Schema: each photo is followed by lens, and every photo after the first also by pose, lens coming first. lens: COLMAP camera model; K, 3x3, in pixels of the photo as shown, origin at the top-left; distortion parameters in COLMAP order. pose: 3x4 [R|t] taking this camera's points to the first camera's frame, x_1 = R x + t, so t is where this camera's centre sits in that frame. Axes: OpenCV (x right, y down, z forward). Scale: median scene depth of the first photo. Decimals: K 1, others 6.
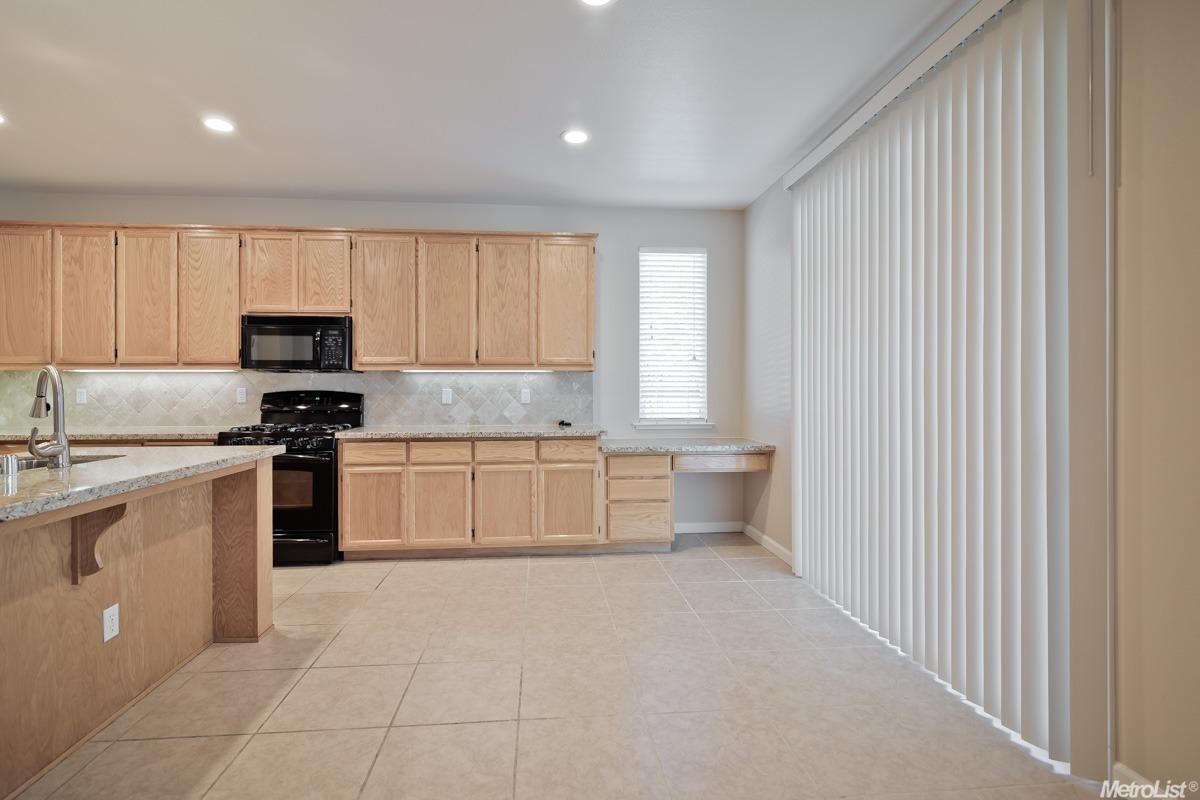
lens RADIAL K [[558.0, 0, 593.2], [0, 558.0, 391.5], [0, 0, 1]] dist [0.001213, -0.003157]
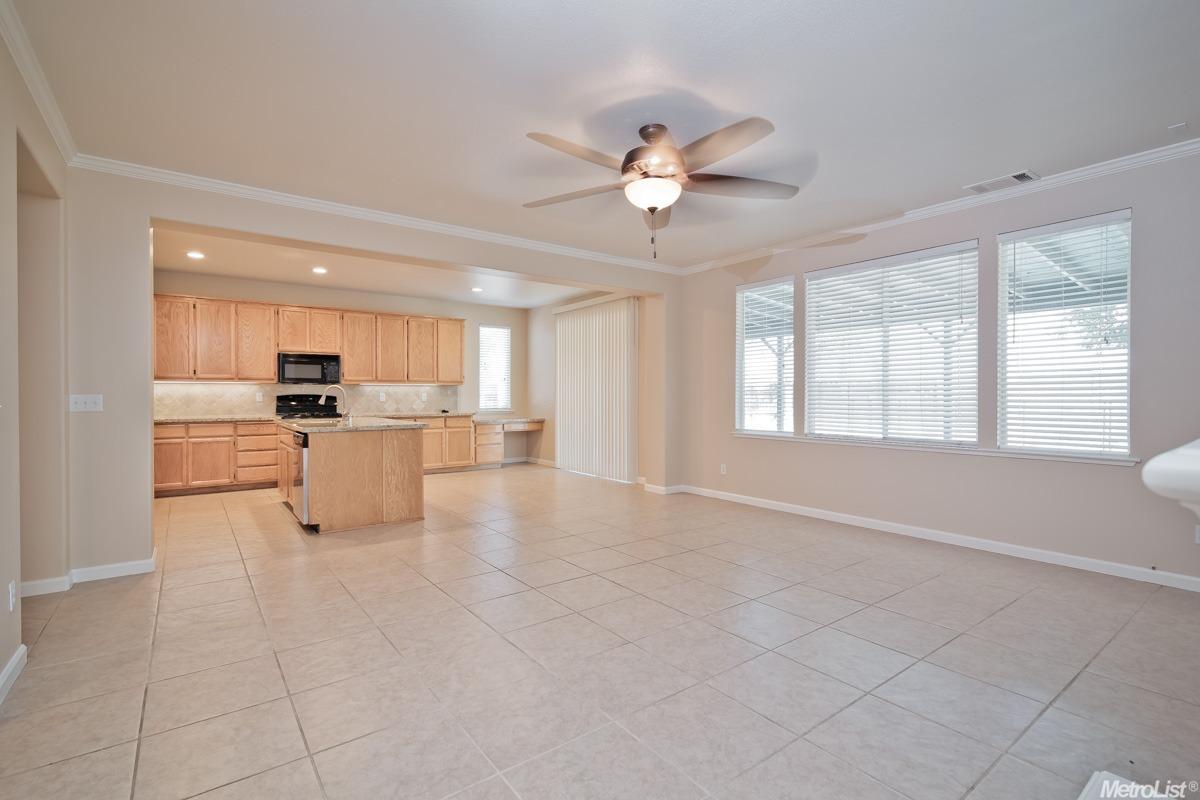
lens RADIAL K [[558.0, 0, 595.8], [0, 558.0, 390.9], [0, 0, 1]] dist [0.001213, -0.003157]
pose [[0.855993, 0.005241, 0.516961, -0.683039], [-0.000121, 0.999951, -0.009937, 0.005346], [-0.516988, 0.008443, 0.855951, -1.085388]]
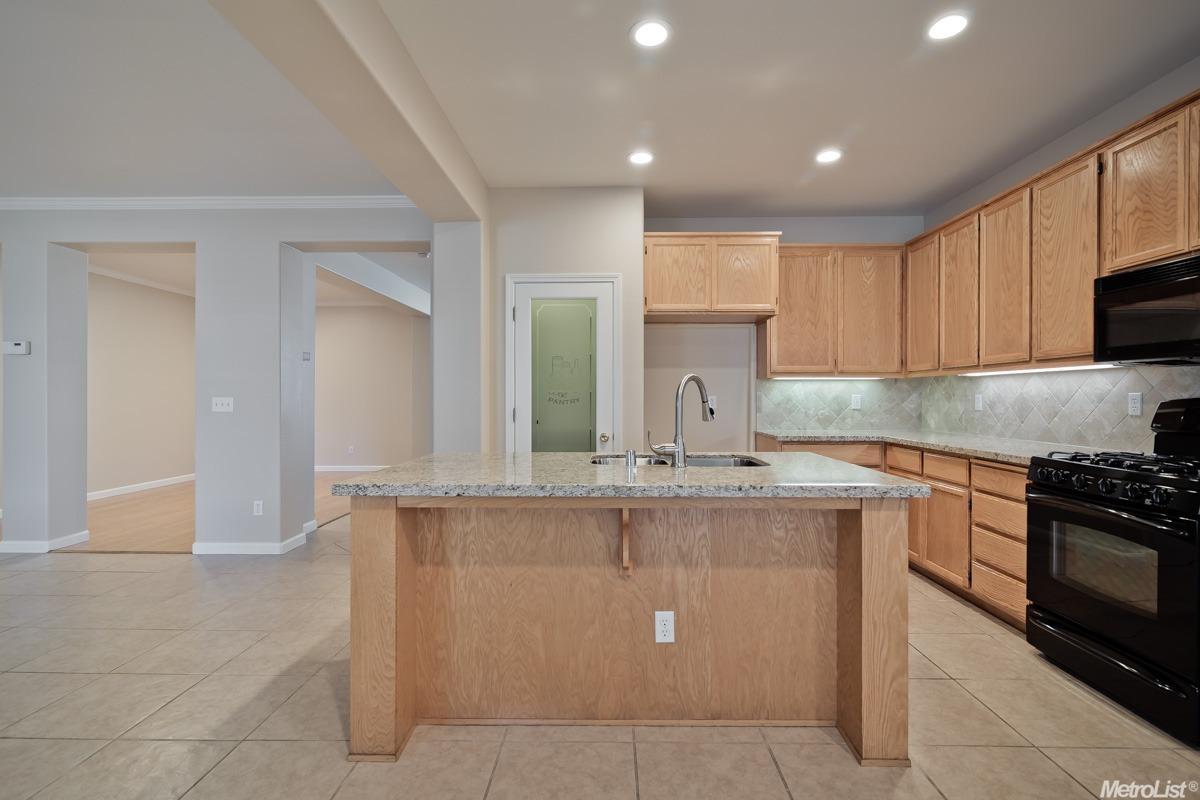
lens RADIAL K [[558.0, 0, 626.3], [0, 558.0, 396.1], [0, 0, 1]] dist [0.001213, -0.003157]
pose [[-0.118959, 0.000109, -0.992899, 0.075637], [-0.000981, 0.999999, 0.000227, -0.001701], [0.992899, 0.001001, -0.118959, 0.545123]]
